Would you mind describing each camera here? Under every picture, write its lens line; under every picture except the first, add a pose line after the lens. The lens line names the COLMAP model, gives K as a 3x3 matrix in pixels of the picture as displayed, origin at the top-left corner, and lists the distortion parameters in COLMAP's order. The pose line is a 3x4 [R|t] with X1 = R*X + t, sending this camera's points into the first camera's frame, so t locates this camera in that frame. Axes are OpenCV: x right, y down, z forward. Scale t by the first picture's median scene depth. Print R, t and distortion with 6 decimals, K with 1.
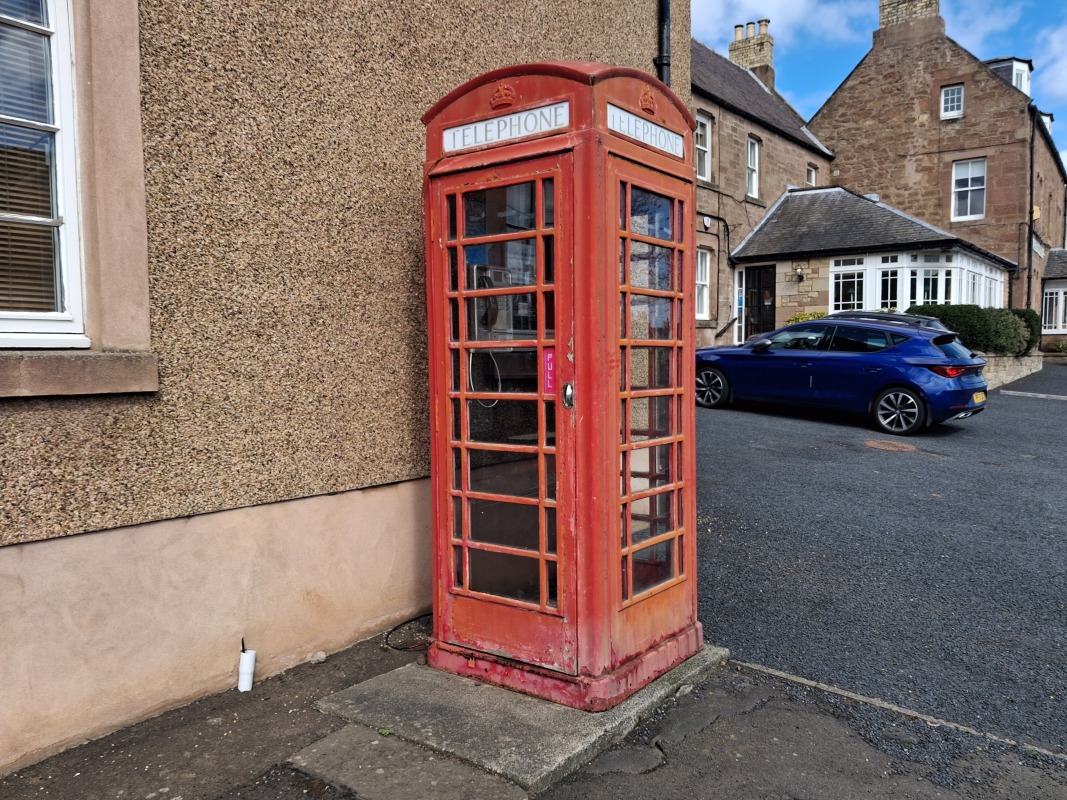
lens RADIAL K [[840.4, 0, 514.1], [0, 840.4, 426.6], [0, 0, 1]] dist [-0.007331, -0.031679]
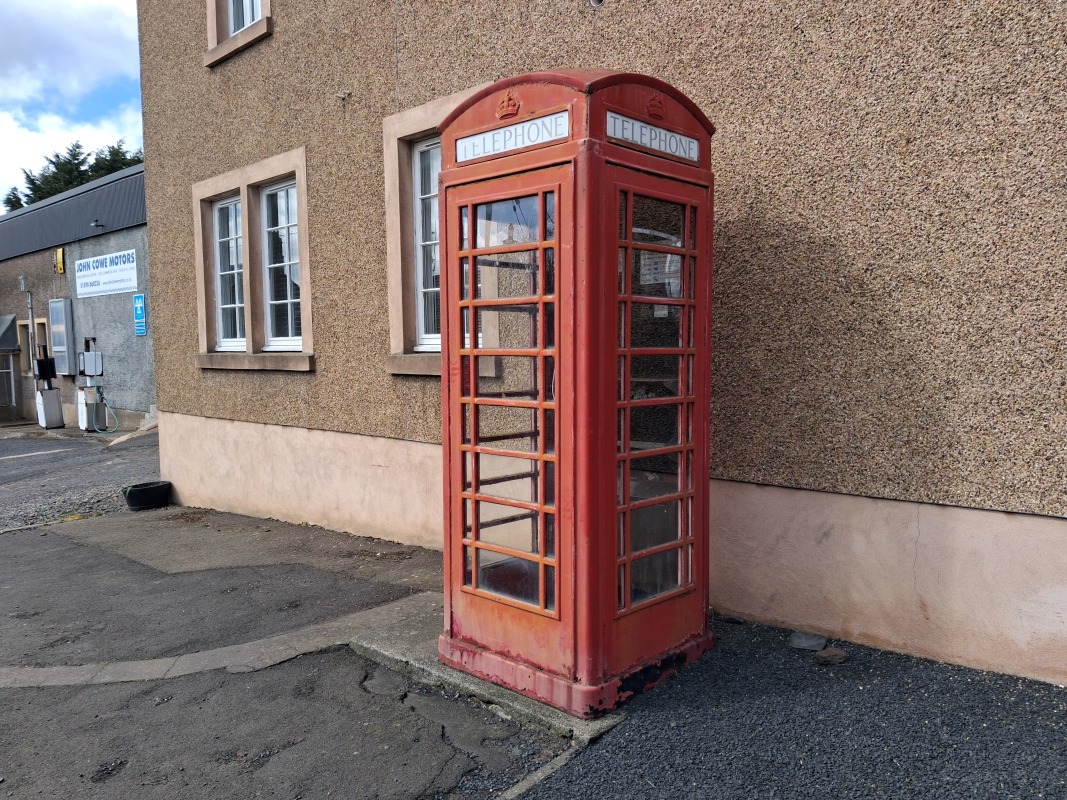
lens RADIAL K [[840.4, 0, 551.8], [0, 840.4, 420.1], [0, 0, 1]] dist [-0.007331, -0.031679]
pose [[-0.094462, 0.102764, -0.990210, 1.078324], [-0.067091, 0.991740, 0.109323, -0.123823], [0.993265, 0.076761, -0.086787, 1.076064]]
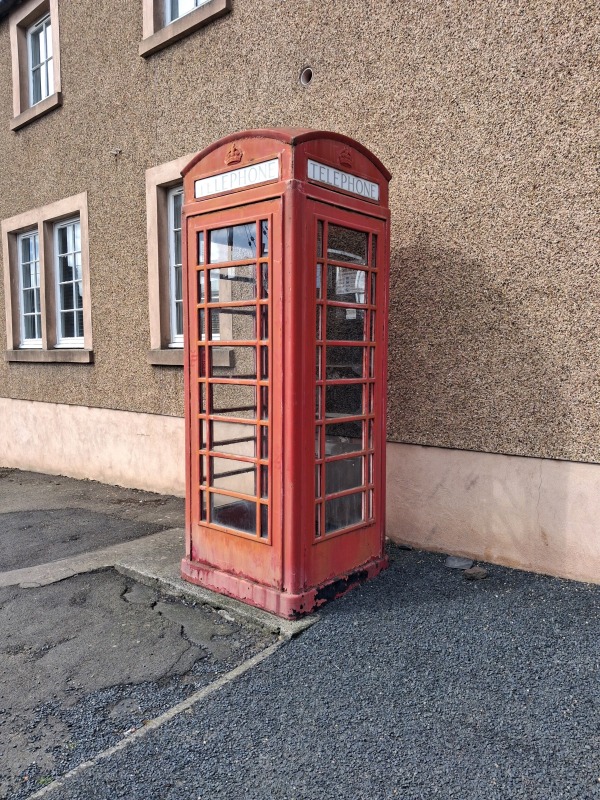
lens RADIAL K [[630.1, 0, 302.0], [0, 630.1, 411.9], [0, 0, 1]] dist [-0.007331, -0.031679]
pose [[-0.063610, 0.108485, -0.992061, 1.070401], [-0.075966, 0.990664, 0.113203, -0.105183], [0.995079, 0.082564, -0.054775, 1.099712]]
